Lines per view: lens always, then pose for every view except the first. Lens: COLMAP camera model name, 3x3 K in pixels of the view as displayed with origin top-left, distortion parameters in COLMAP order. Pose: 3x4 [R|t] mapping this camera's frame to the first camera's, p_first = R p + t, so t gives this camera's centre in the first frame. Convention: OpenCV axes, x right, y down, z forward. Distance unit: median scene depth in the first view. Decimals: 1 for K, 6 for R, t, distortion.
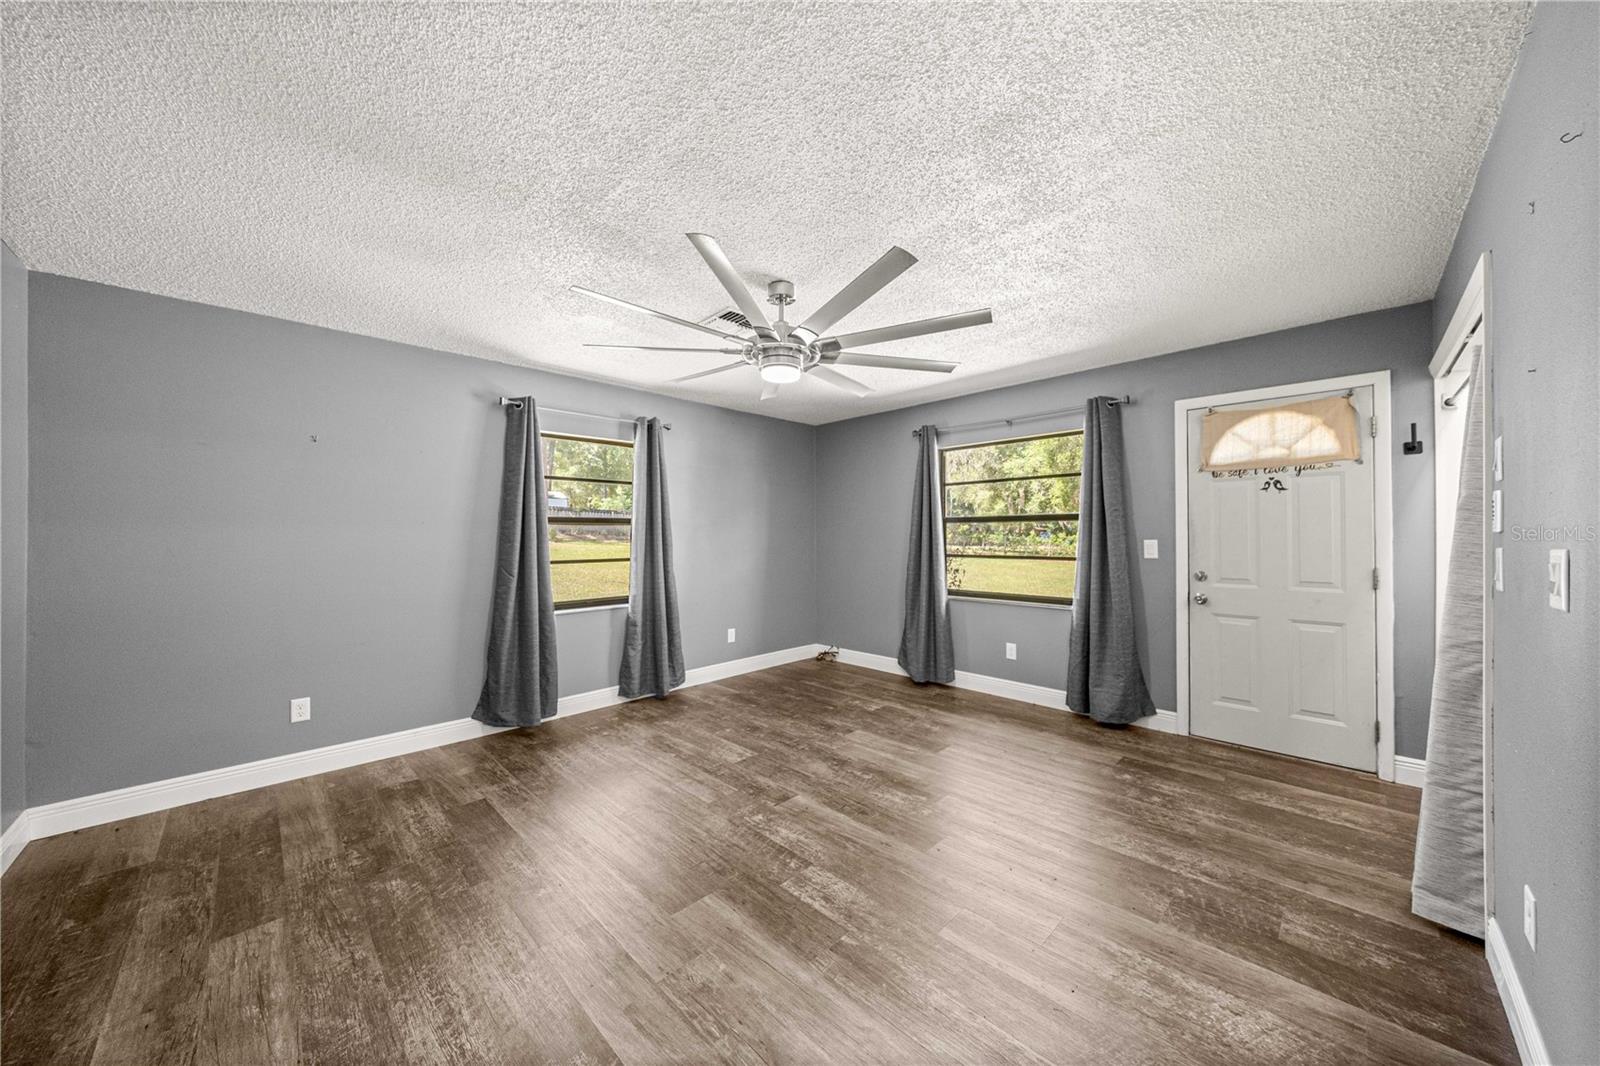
lens RADIAL K [[557.2, 0, 800.0], [0, 557.2, 533.0], [0, 0, 1]] dist [0.012926, -0.000221]
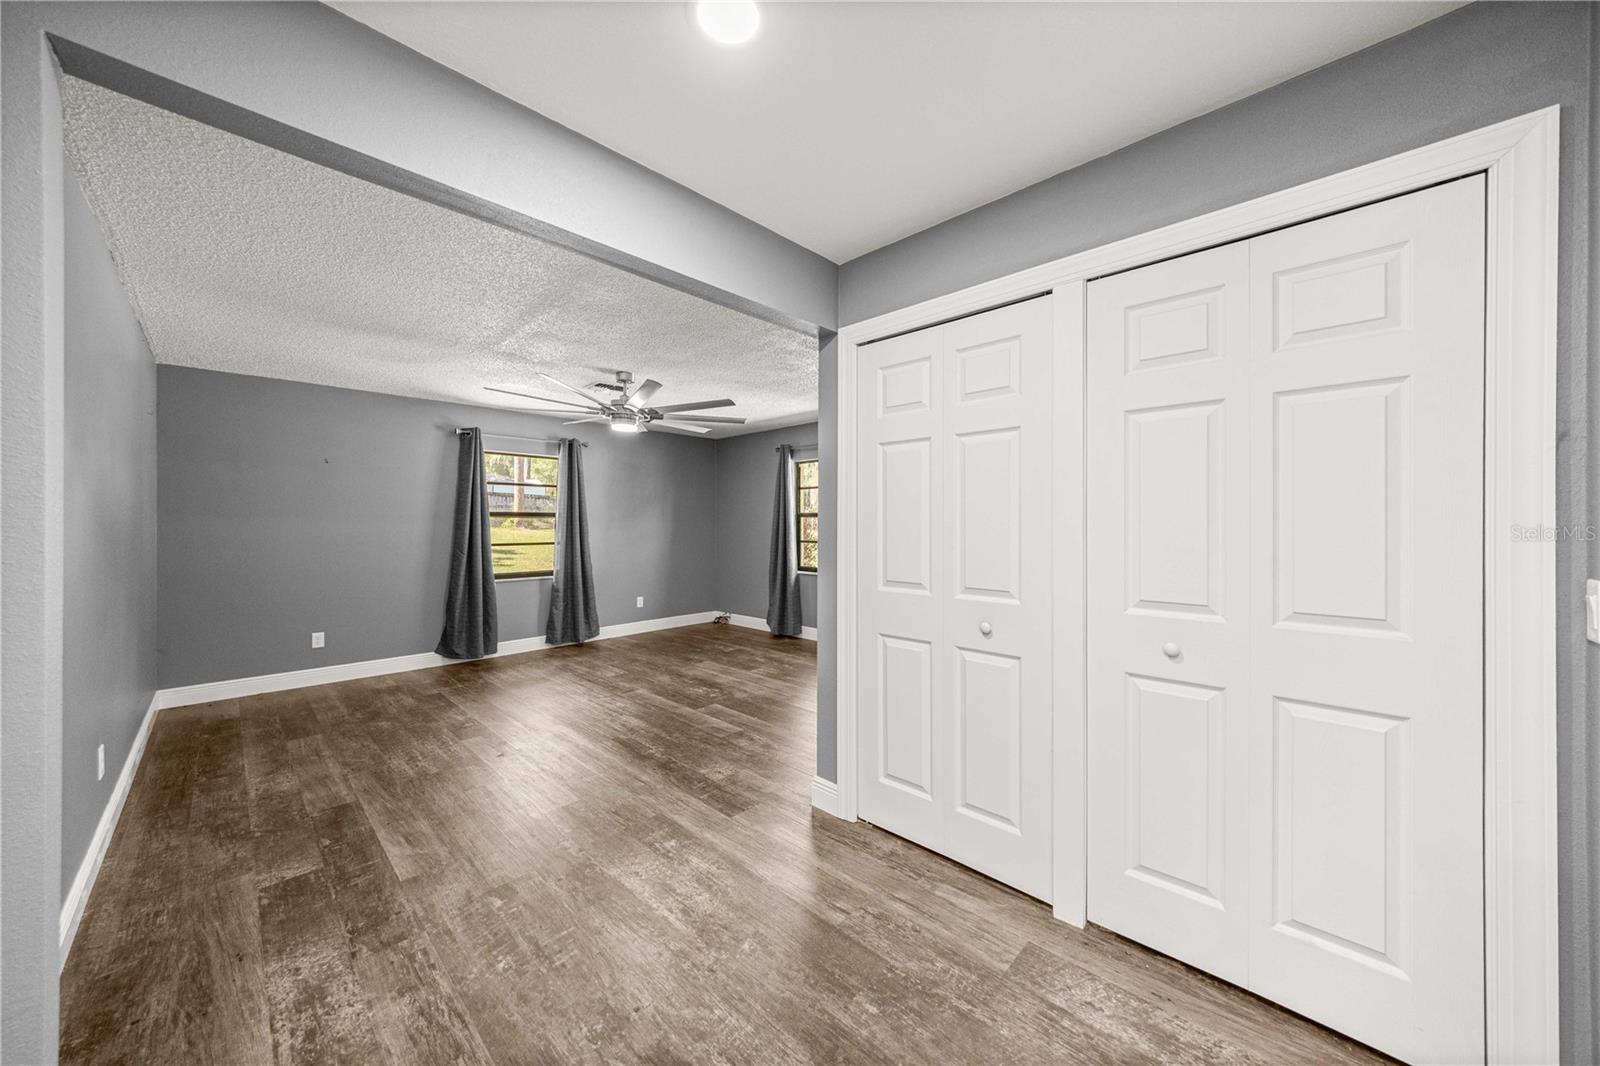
lens RADIAL K [[560.1, 0, 808.9], [0, 560.1, 526.9], [0, 0, 1]] dist [-0.000711, 0.000044]
pose [[0.999419, 0.004053, 0.033841, 0.316384], [-0.004302, 0.999964, 0.007275, -0.005939], [-0.033810, -0.007416, 0.999401, -0.454685]]
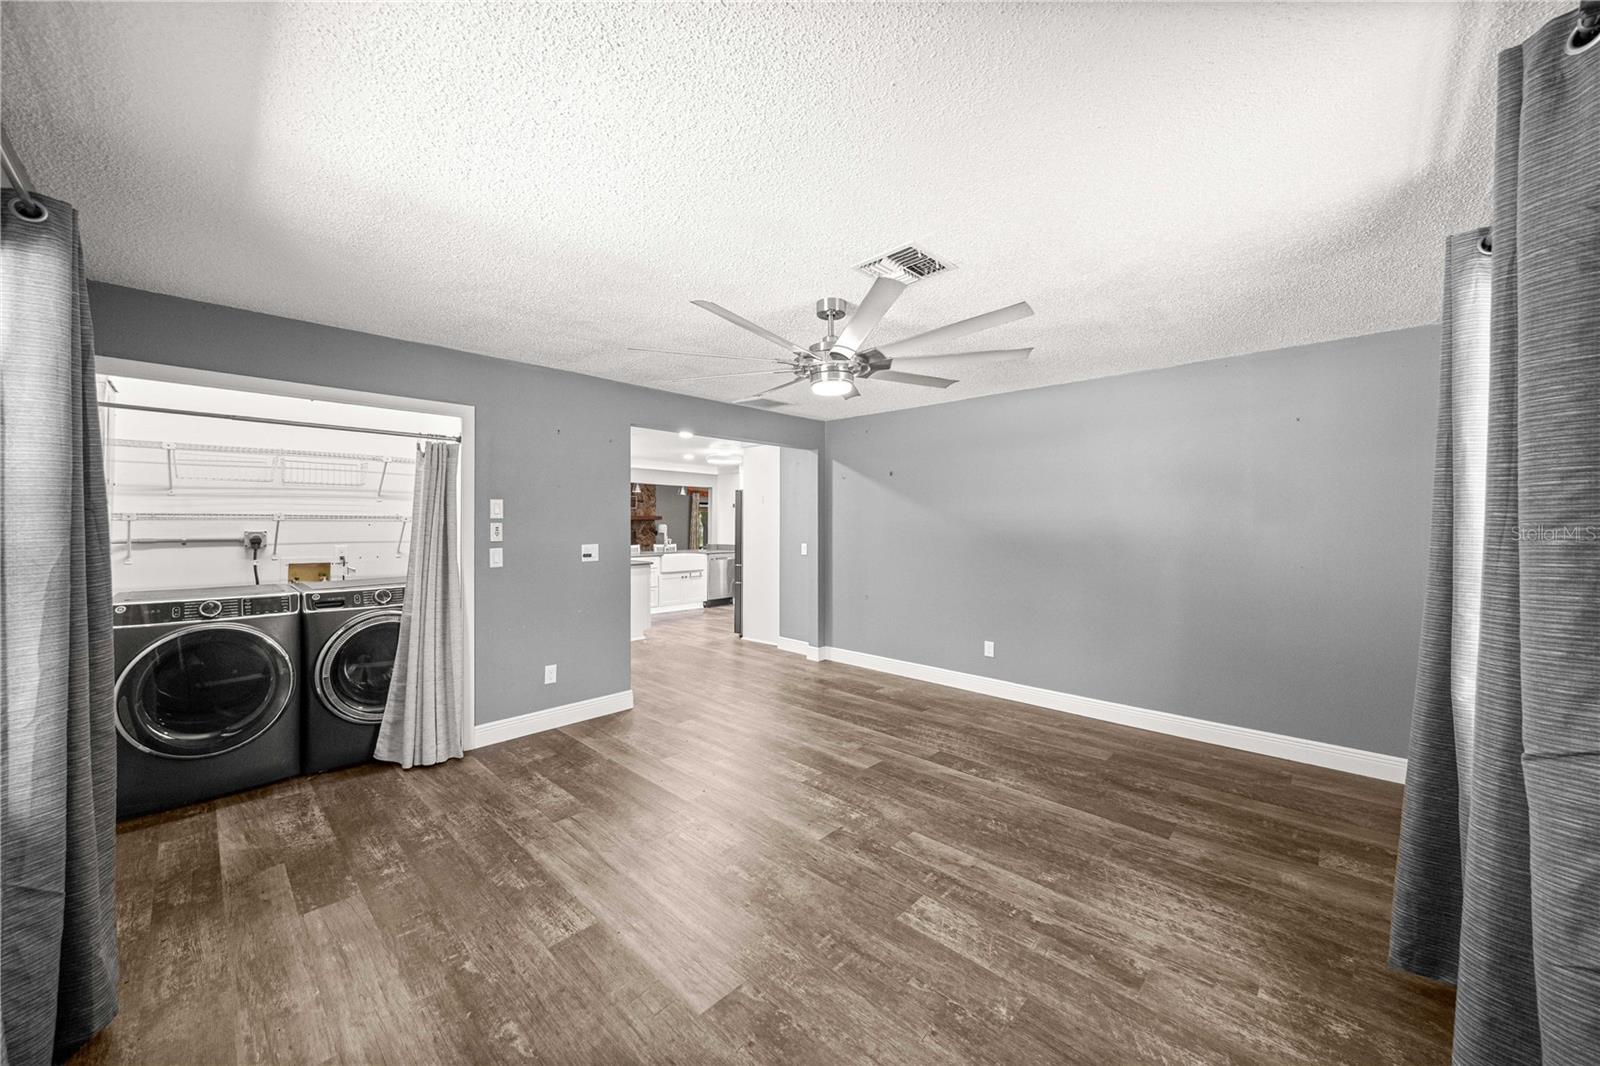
lens RADIAL K [[576.1, 0, 802.1], [0, 576.1, 530.0], [0, 0, 1]] dist [-0.003893, 0.000047]
pose [[-0.999436, 0.004692, -0.033265, 0.039561], [0.004594, 0.999985, 0.003019, -0.020448], [0.033279, 0.002865, -0.999442, 1.438808]]
